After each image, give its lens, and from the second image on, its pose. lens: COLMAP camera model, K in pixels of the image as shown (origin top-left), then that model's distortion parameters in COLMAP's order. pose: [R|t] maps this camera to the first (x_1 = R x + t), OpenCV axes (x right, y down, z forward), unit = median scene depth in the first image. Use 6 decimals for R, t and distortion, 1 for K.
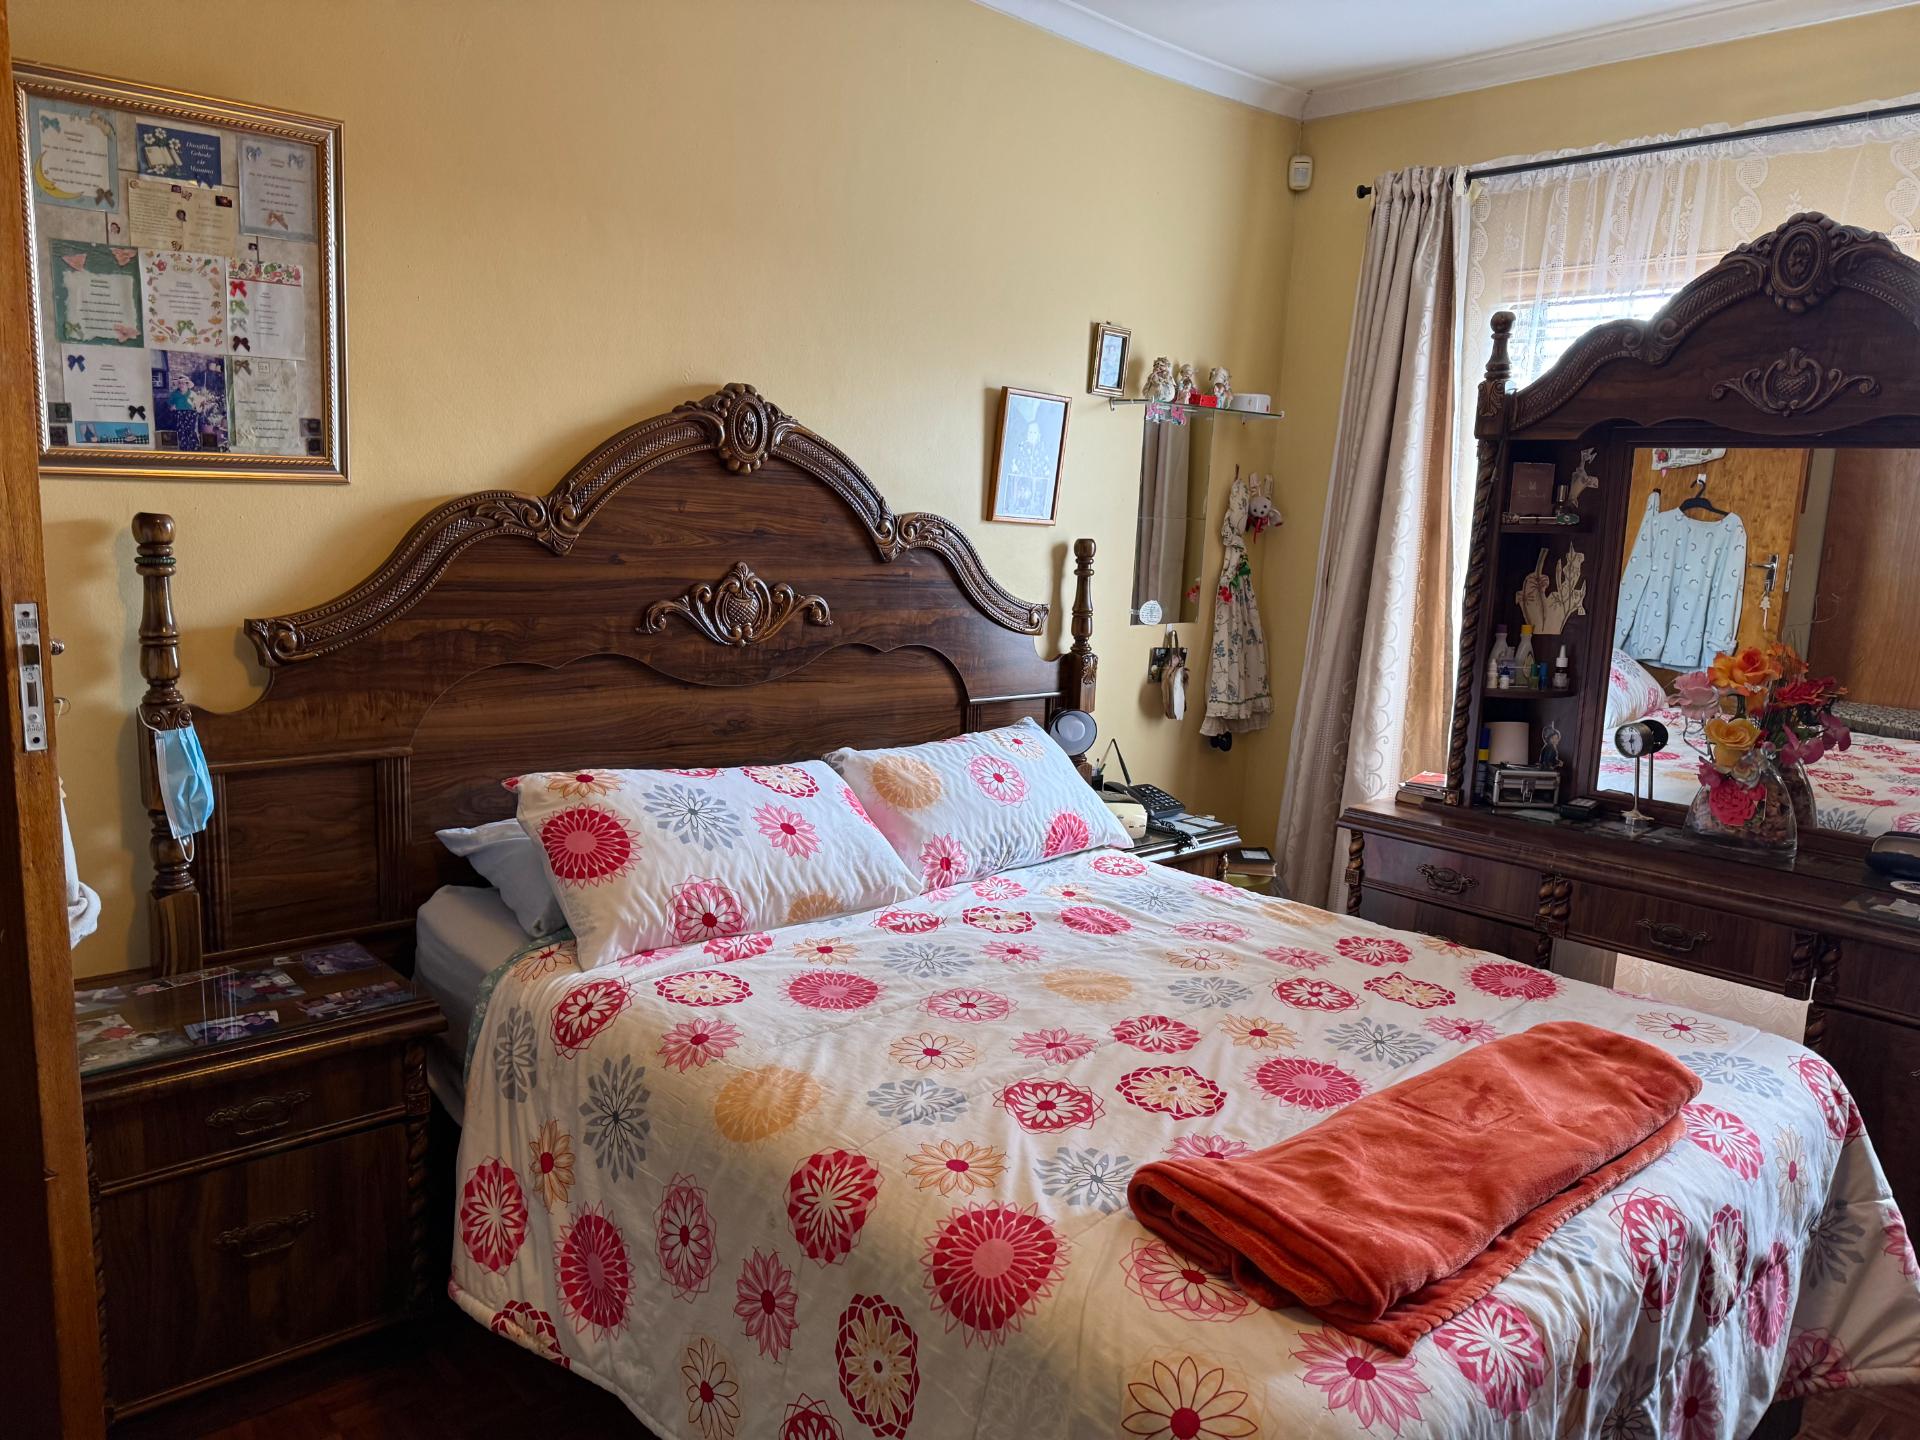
lens RADIAL K [[1346.0, 0, 964.9], [0, 1346.0, 720.5], [0, 0, 1]] dist [0.031877, -0.032062]
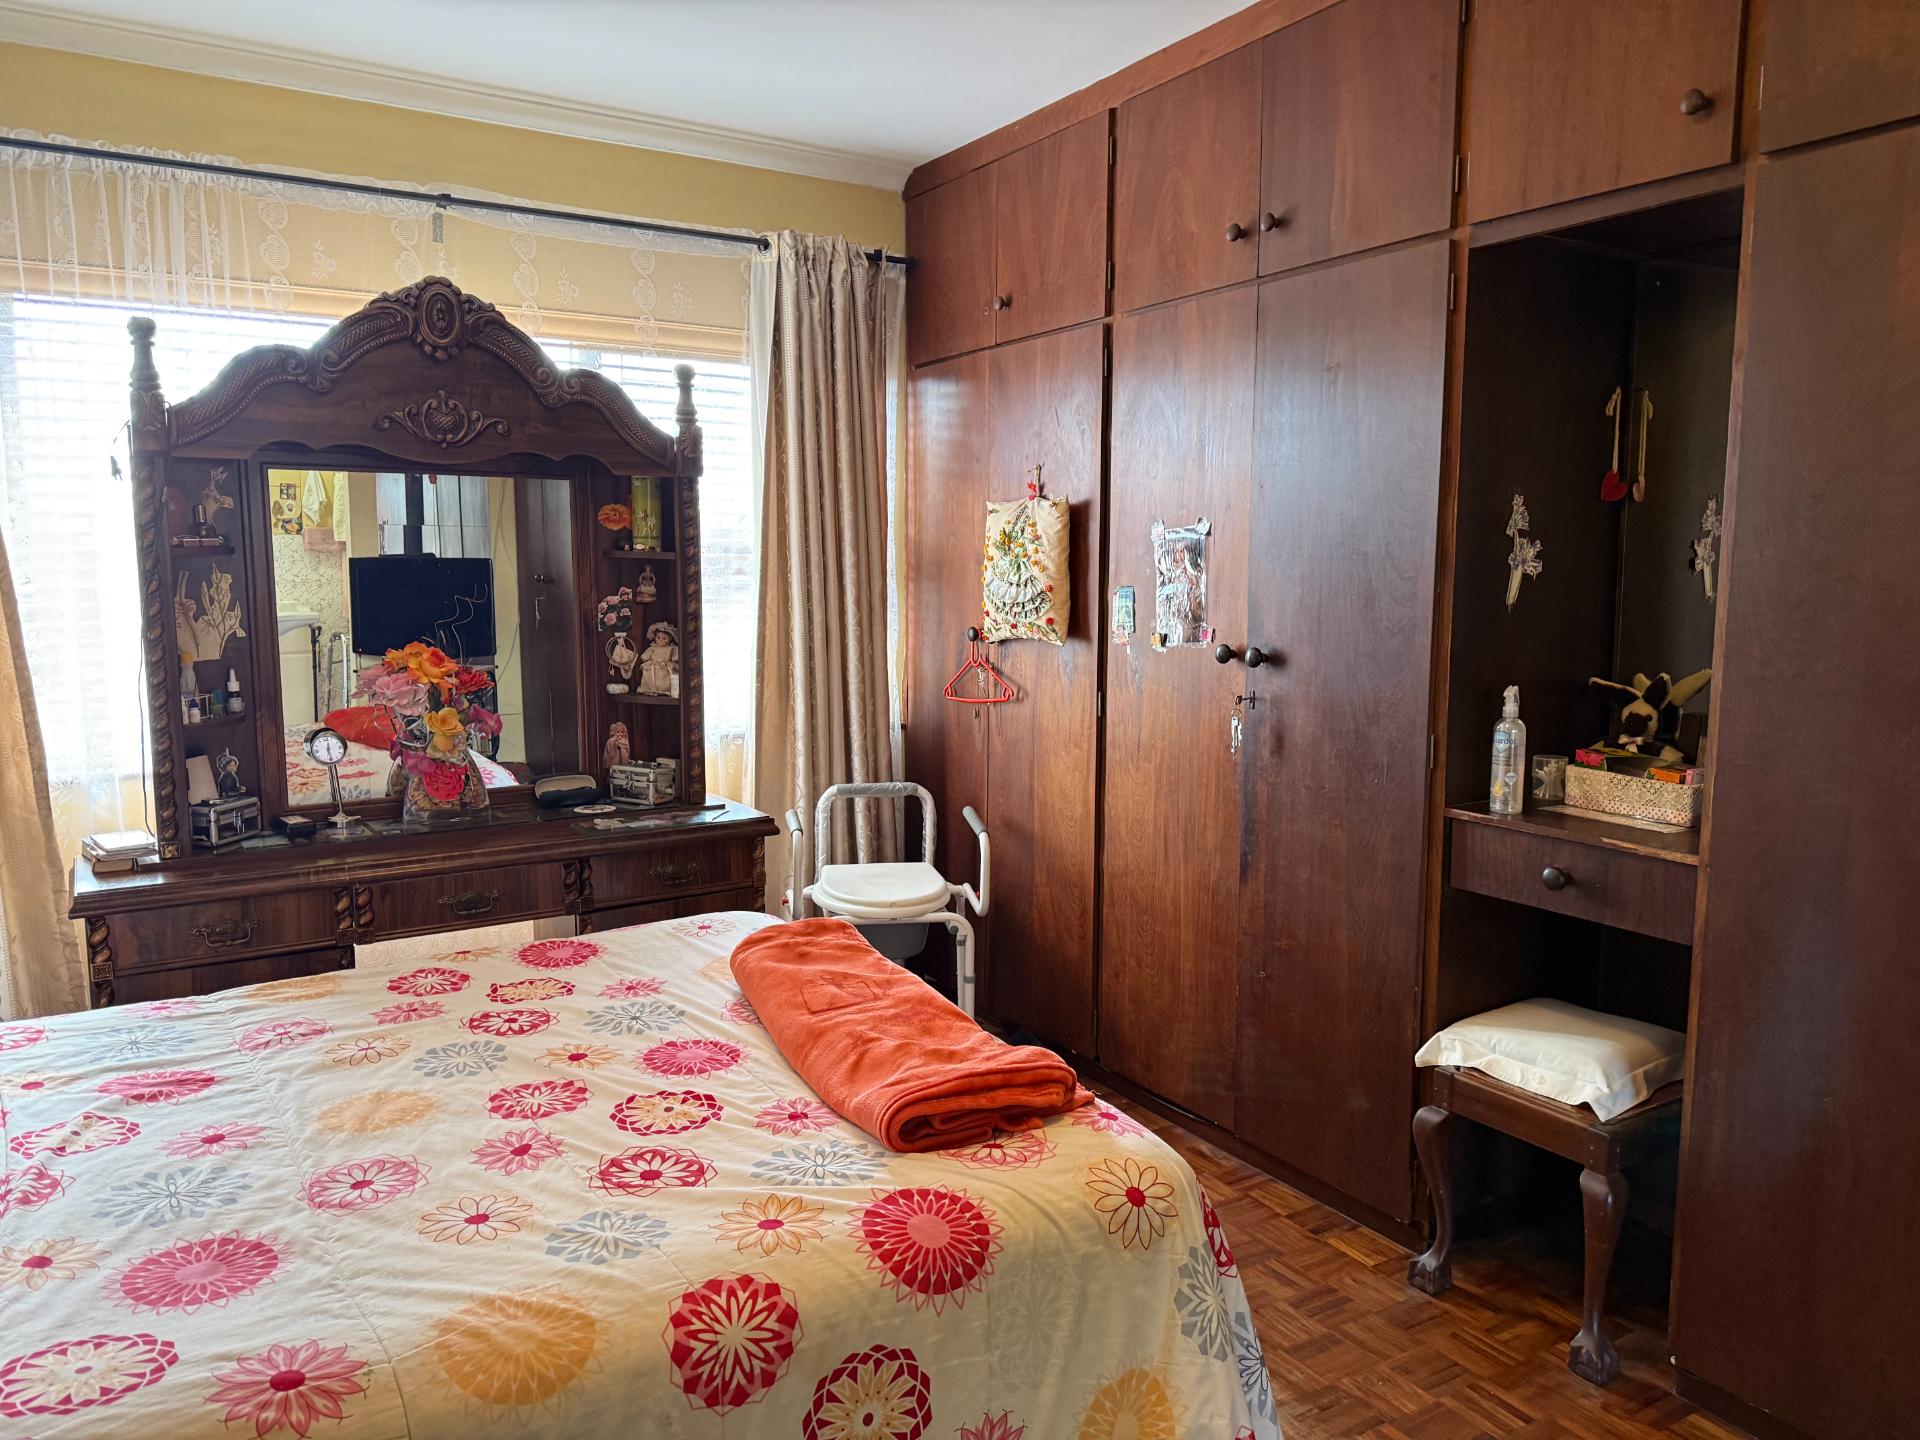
lens RADIAL K [[1346.0, 0, 962.7], [0, 1346.0, 717.2], [0, 0, 1]] dist [0.031877, -0.032062]
pose [[0.196373, -0.159770, 0.967425, -0.530282], [0.164083, 0.978077, 0.128223, -0.079304], [-0.966703, 0.133559, 0.218284, 0.373268]]
